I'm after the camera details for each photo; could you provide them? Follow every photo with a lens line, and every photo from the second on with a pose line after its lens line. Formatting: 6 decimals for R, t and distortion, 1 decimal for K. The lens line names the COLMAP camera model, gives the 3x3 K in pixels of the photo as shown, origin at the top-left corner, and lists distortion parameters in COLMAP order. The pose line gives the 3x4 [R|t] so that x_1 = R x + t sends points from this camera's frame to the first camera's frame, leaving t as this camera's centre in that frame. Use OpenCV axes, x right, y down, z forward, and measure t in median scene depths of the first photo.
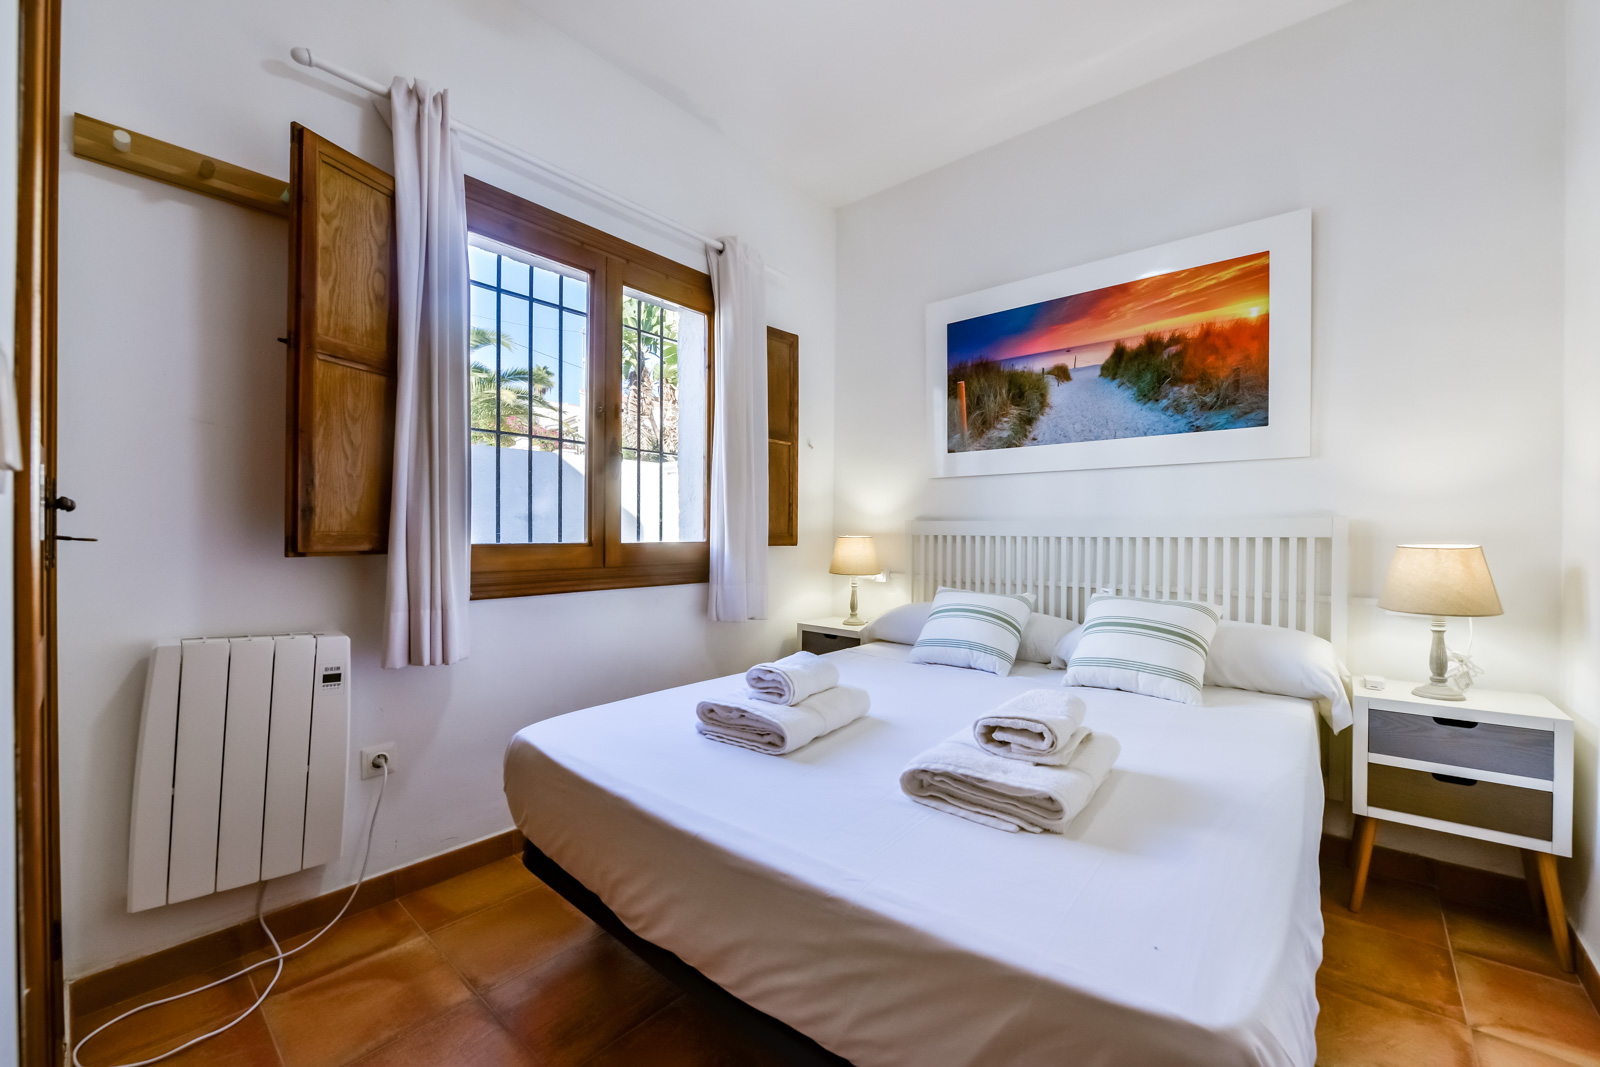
lens RADIAL K [[637.7, 0, 798.5], [0, 637.7, 540.2], [0, 0, 1]] dist [-0.011123, -0.000348]
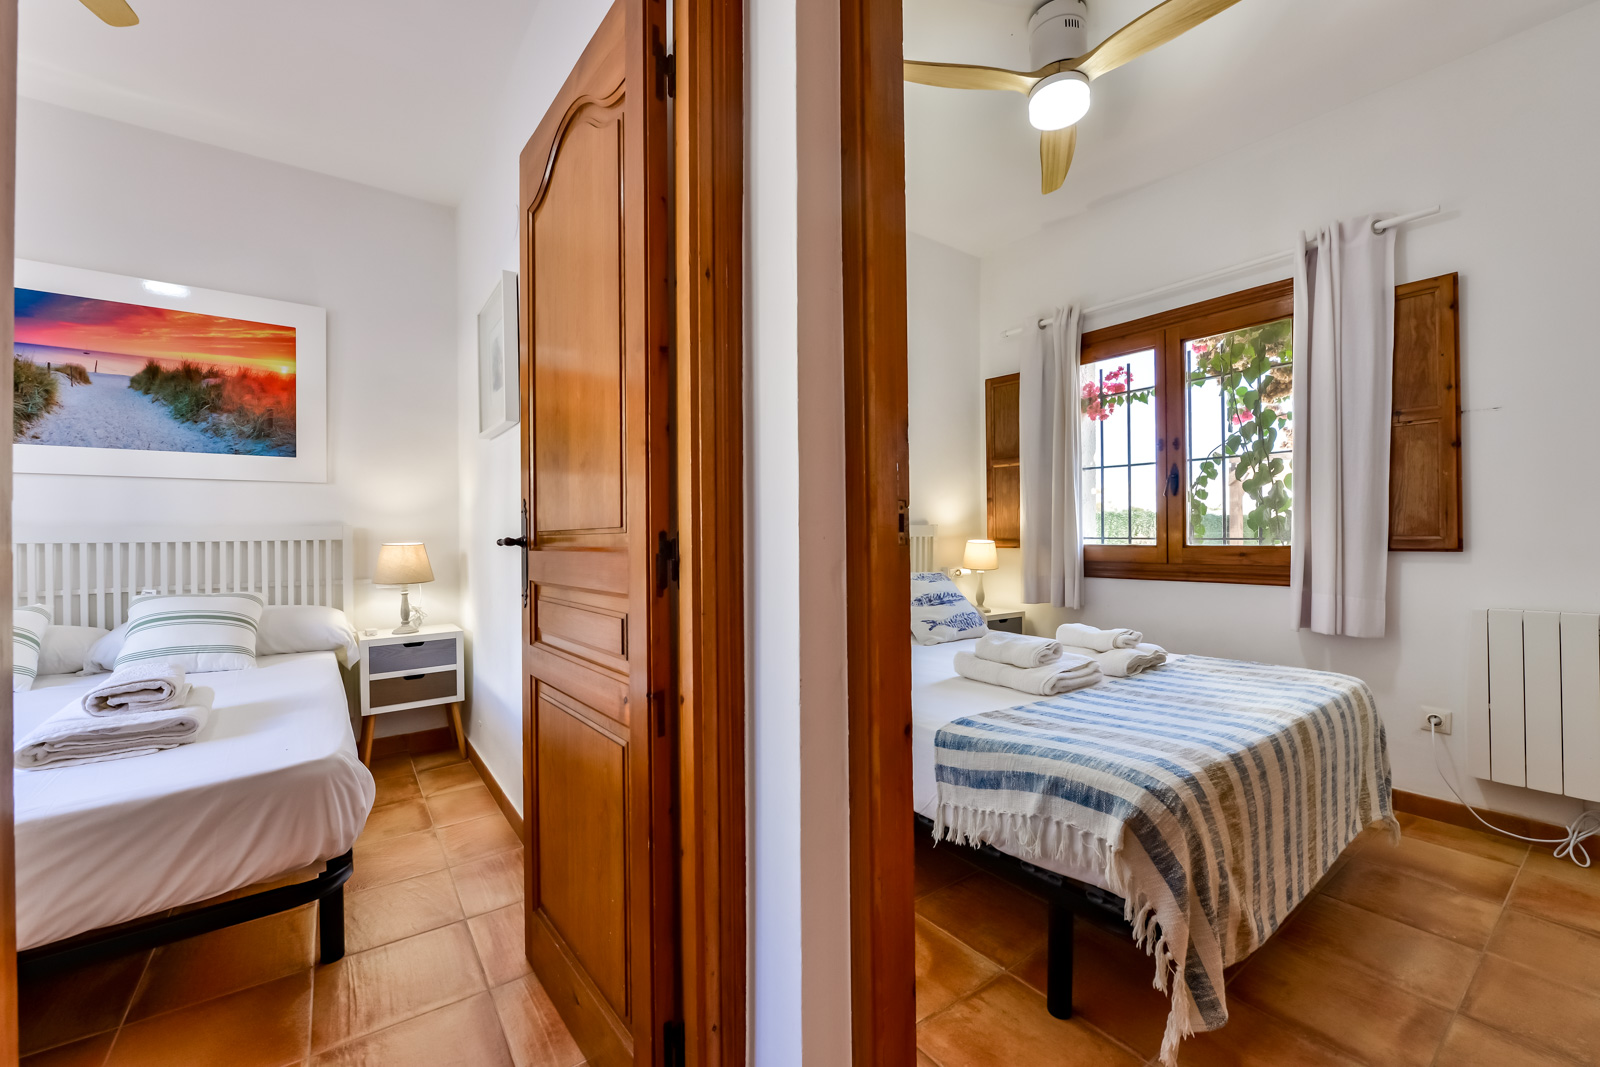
lens RADIAL K [[655.6, 0, 800.0], [0, 655.6, 533.5], [0, 0, 1]] dist [-0.001429, -0.000763]
pose [[0.232364, -0.003024, 0.972624, -0.336631], [0.019569, 0.999807, -0.001567, 0.003528], [-0.972432, 0.019398, 0.232378, -0.333852]]
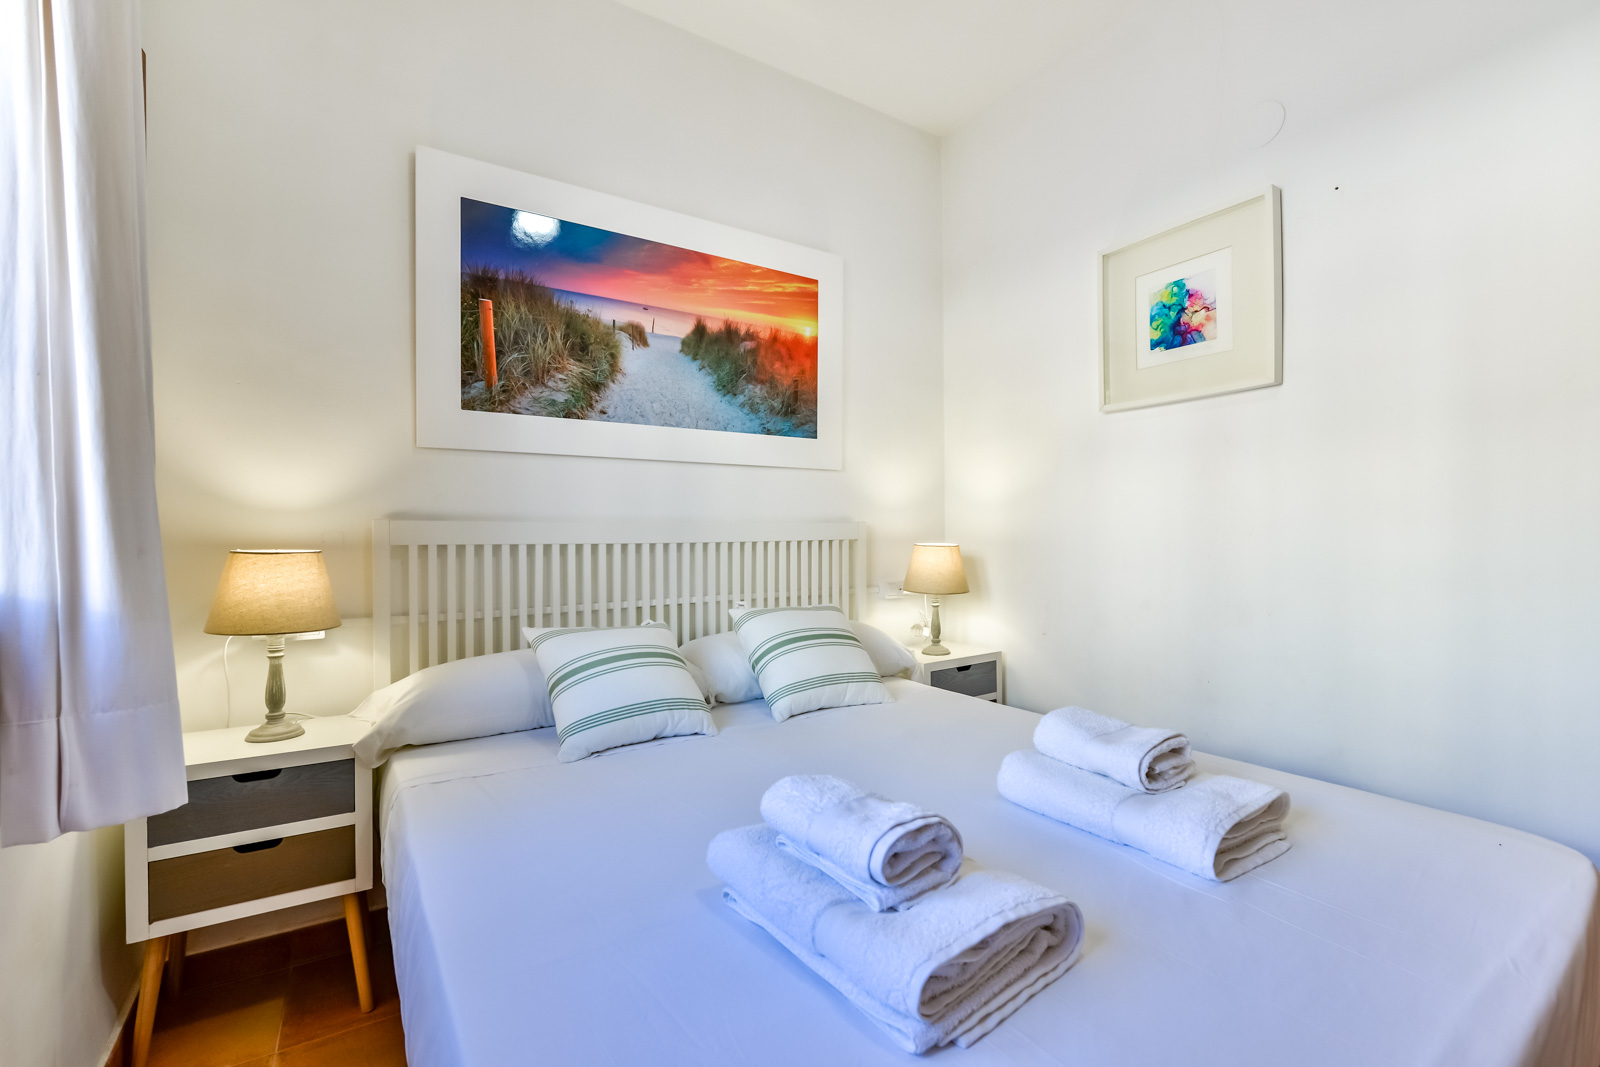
lens RADIAL K [[692.8, 0, 799.1], [0, 692.8, 538.1], [0, 0, 1]] dist [-0.000753, -0.000095]
pose [[0.279753, -0.006134, 0.960052, -0.395153], [0.023210, 0.999731, -0.000375, -0.007998], [-0.959791, 0.022388, 0.279820, 0.650235]]
